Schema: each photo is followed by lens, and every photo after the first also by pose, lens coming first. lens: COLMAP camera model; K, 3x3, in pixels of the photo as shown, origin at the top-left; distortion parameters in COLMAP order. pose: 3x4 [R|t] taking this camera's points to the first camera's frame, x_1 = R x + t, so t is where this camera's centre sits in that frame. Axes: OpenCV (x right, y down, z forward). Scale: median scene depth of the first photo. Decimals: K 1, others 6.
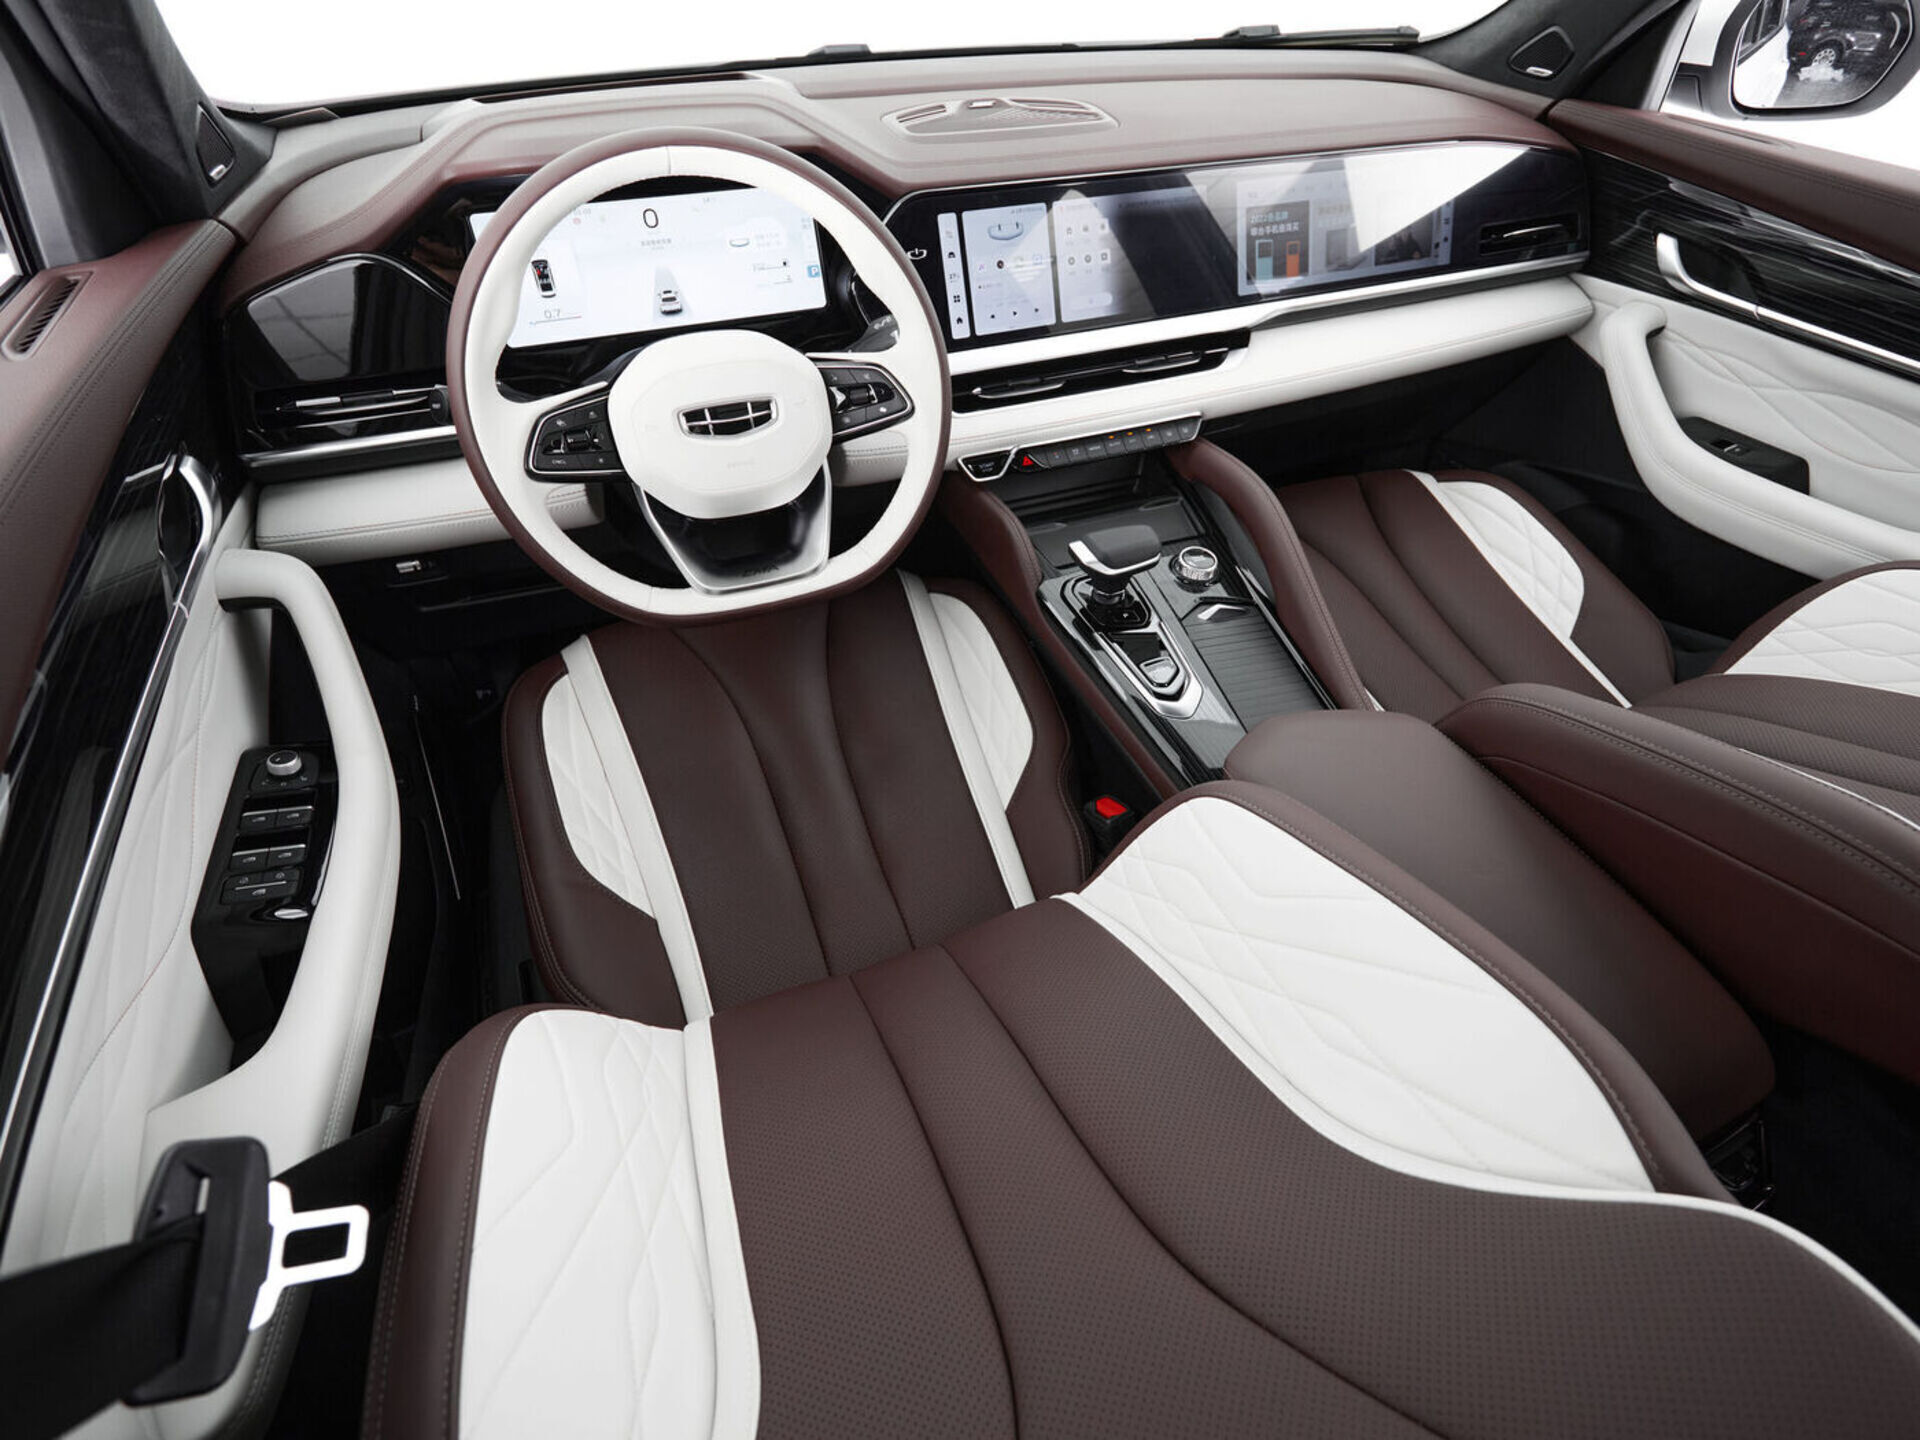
lens RADIAL K [[1023.9, 0, 1018.1], [0, 1023.9, 719.2], [0, 0, 1]] dist [-0.001140, -0.000002]
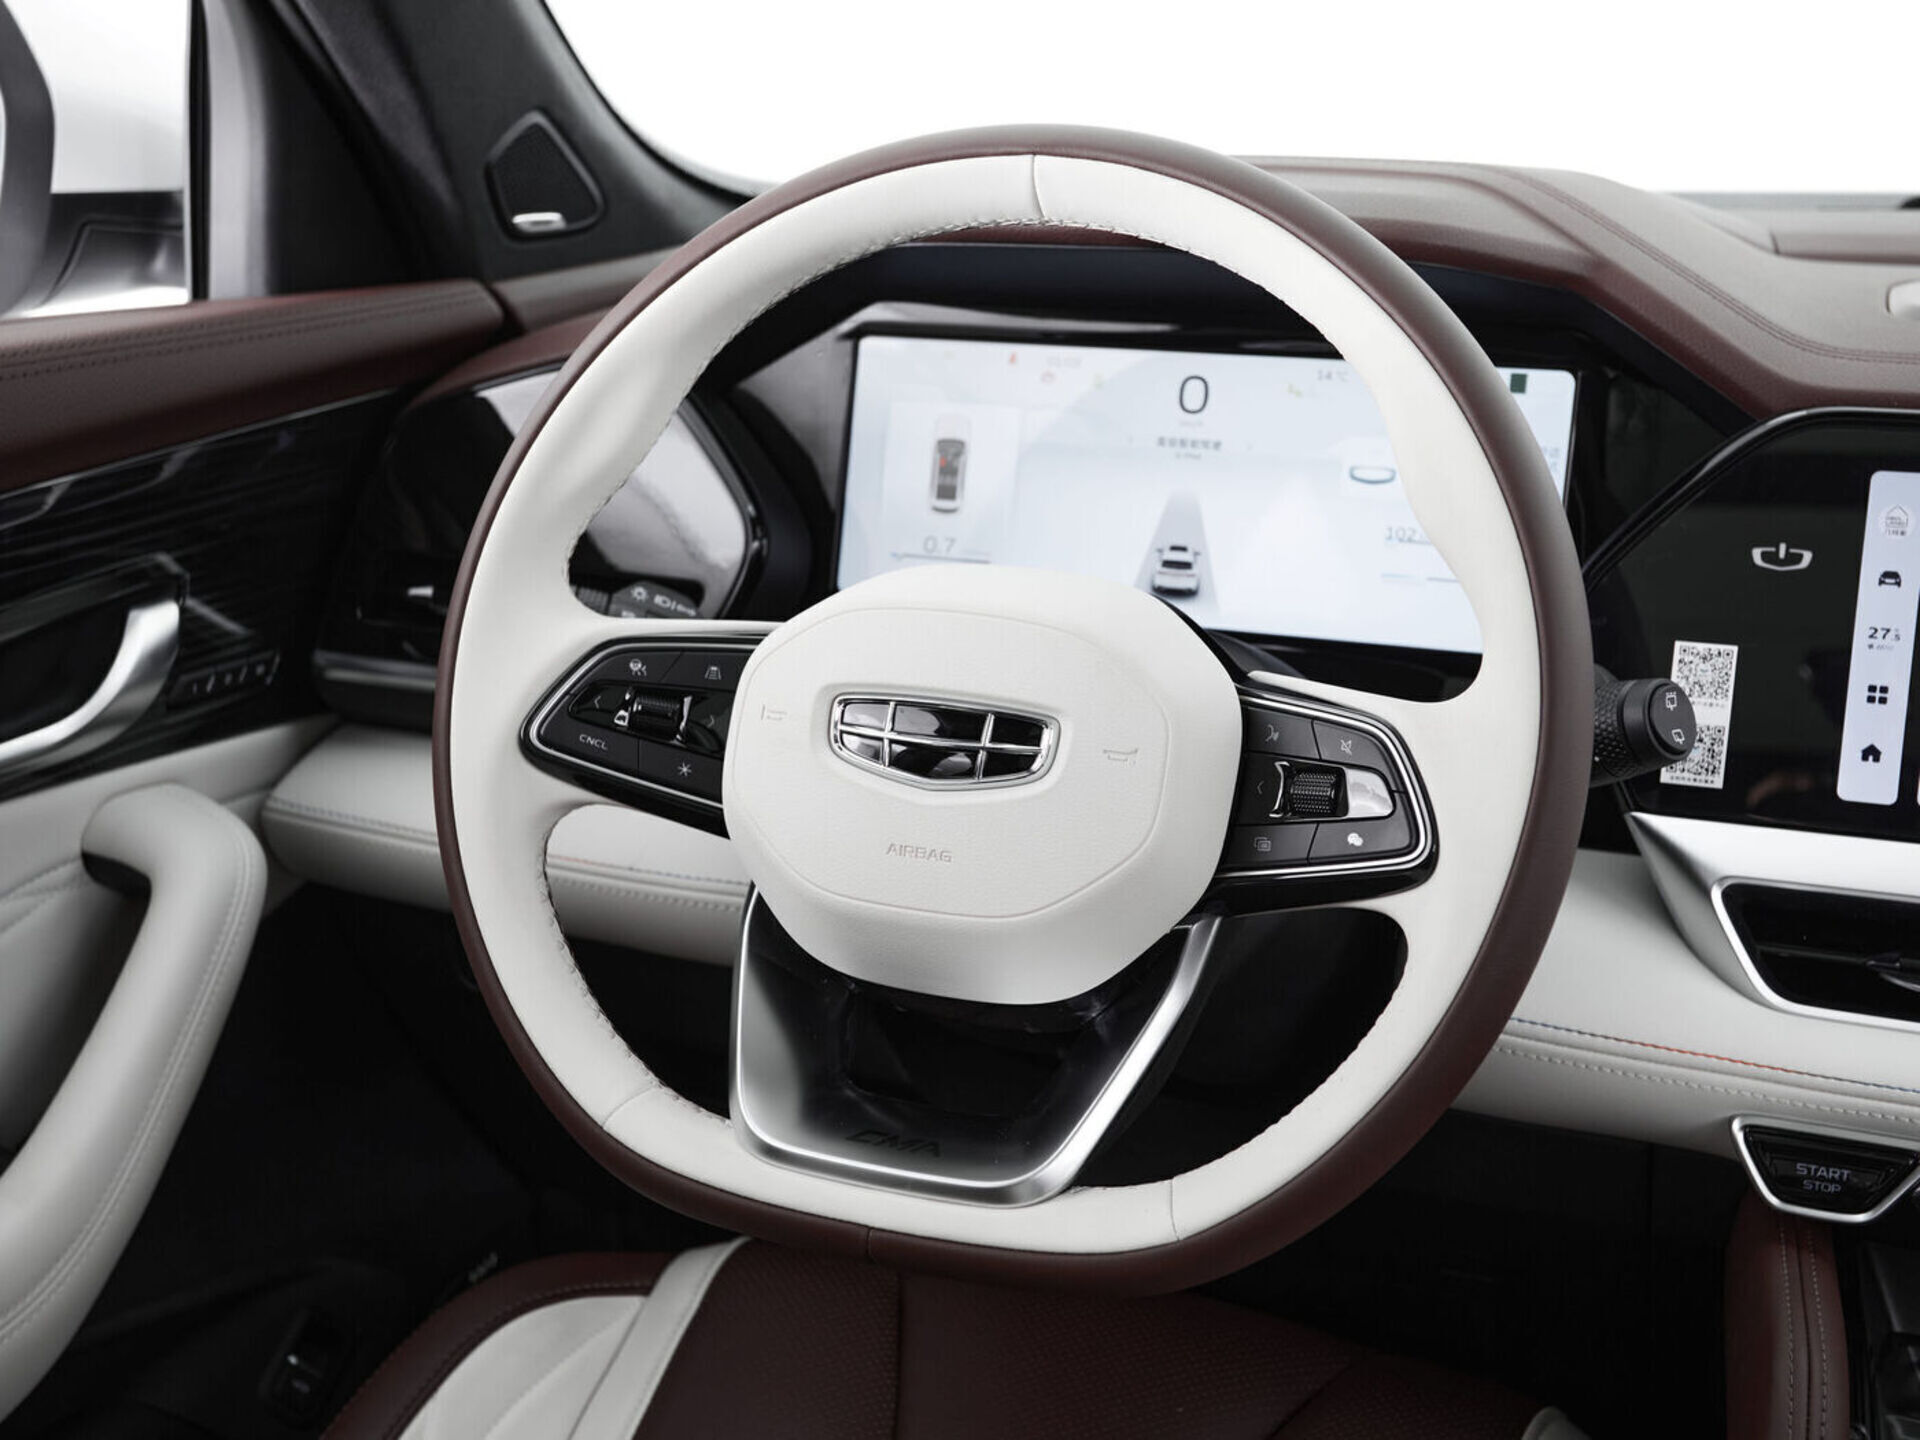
lens RADIAL K [[2318.5, 0, 960.0], [0, 2318.5, 720.0], [0, 0, 1]] dist [0.020744, 0.076249]
pose [[0.704388, 0.174439, -0.688047, 0.259578], [-0.465425, 0.845373, -0.262153, -0.053856], [0.535926, 0.504892, 0.676659, 0.305054]]
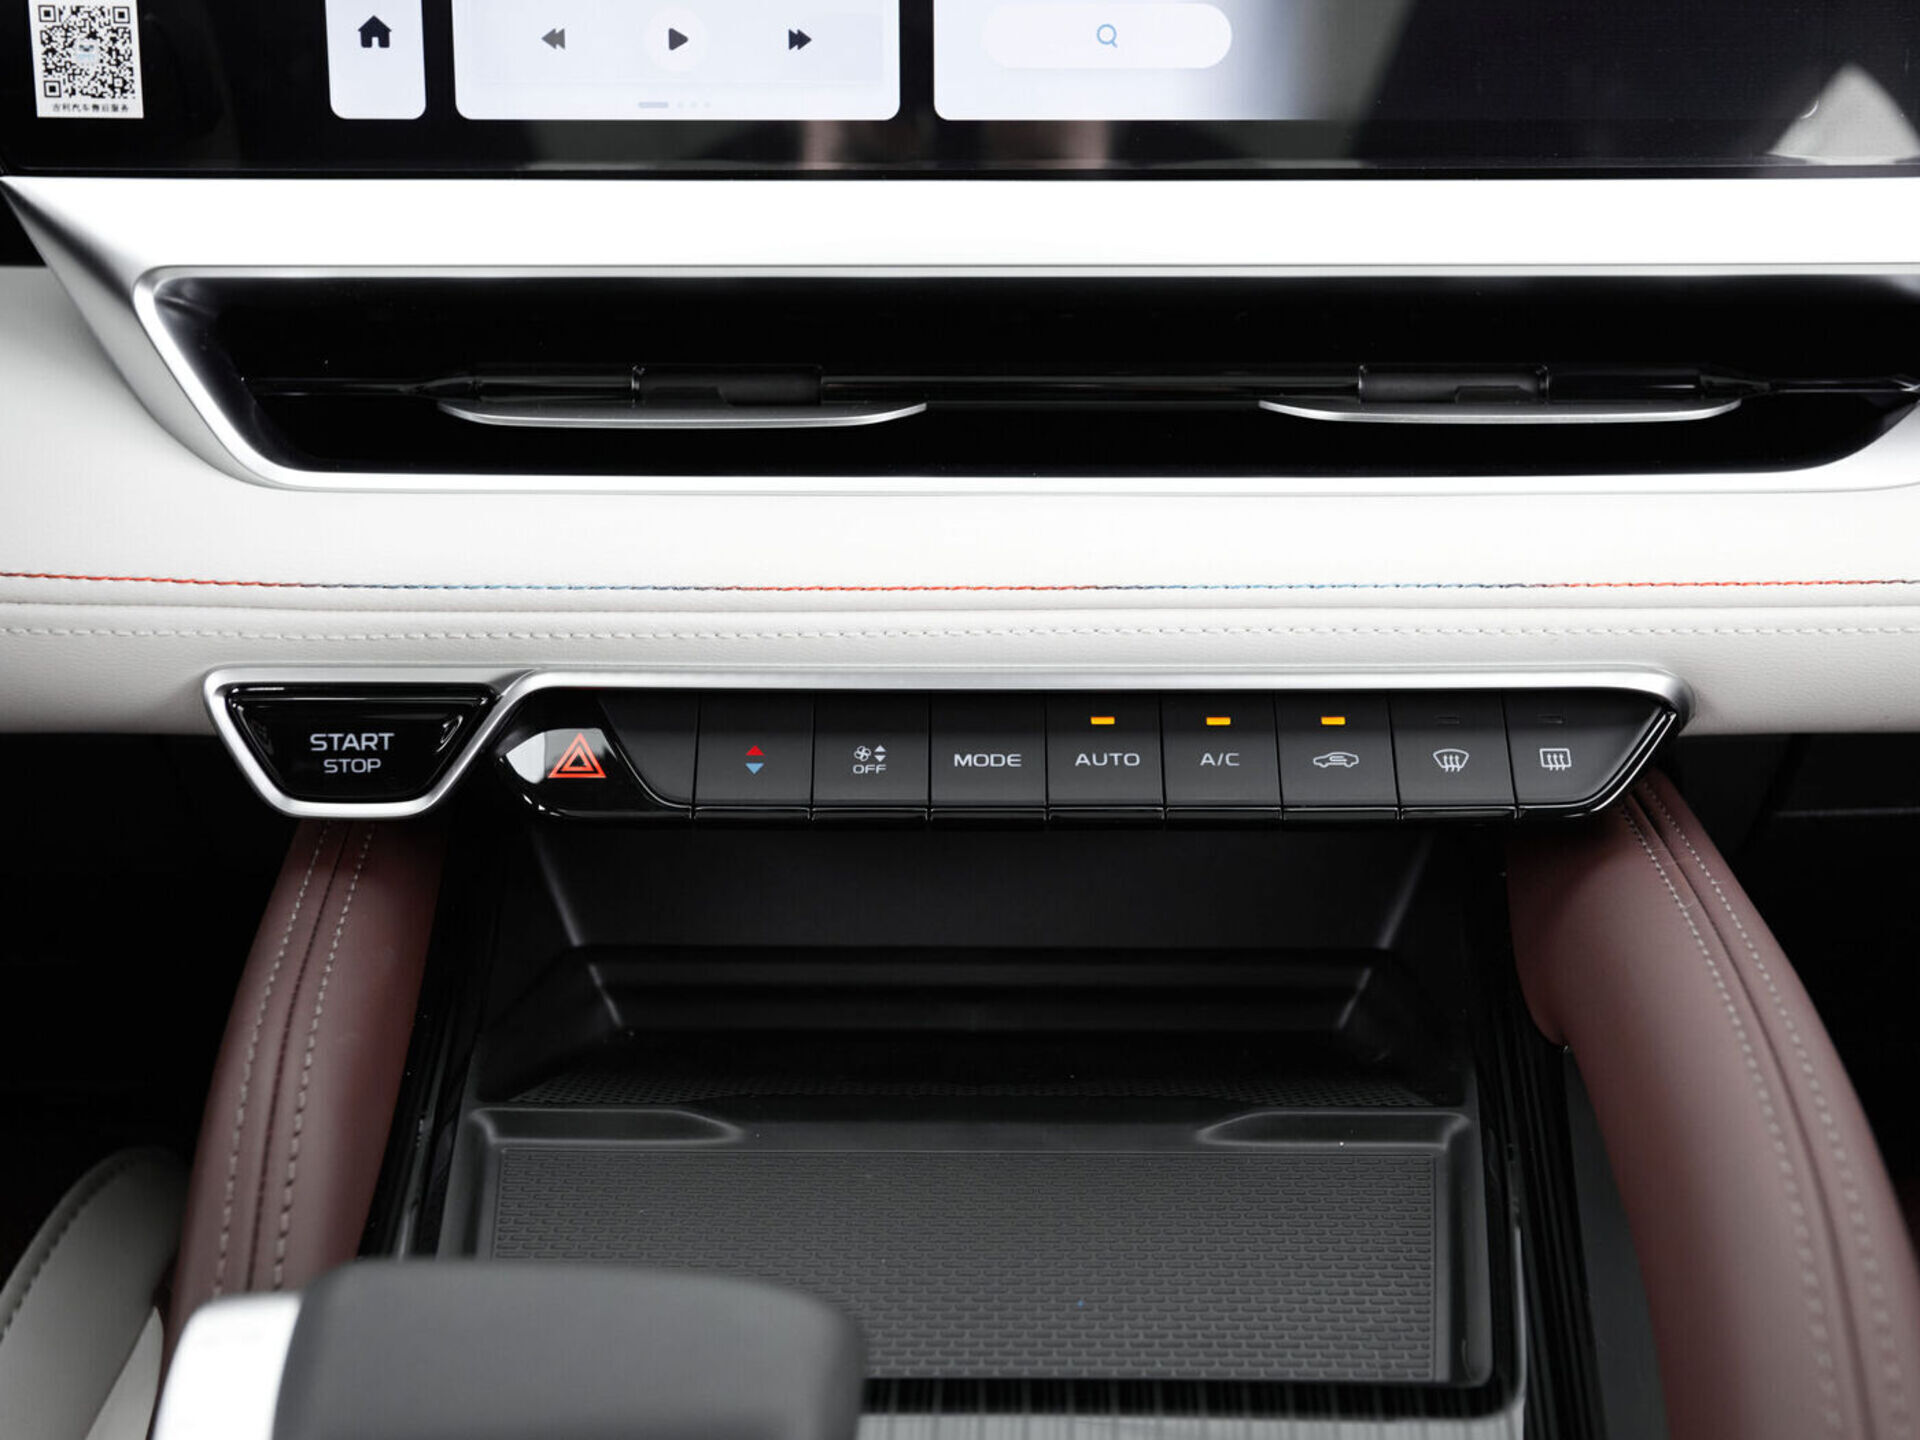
lens RADIAL K [[2368.6, 0, 984.9], [0, 2368.6, 719.1], [0, 0, 1]] dist [0.007609, 0.117841]
pose [[0.918805, 0.161688, -0.360076, 0.241701], [-0.253466, 0.940998, -0.224225, -0.187143], [0.302576, 0.297286, 0.905577, 0.649961]]
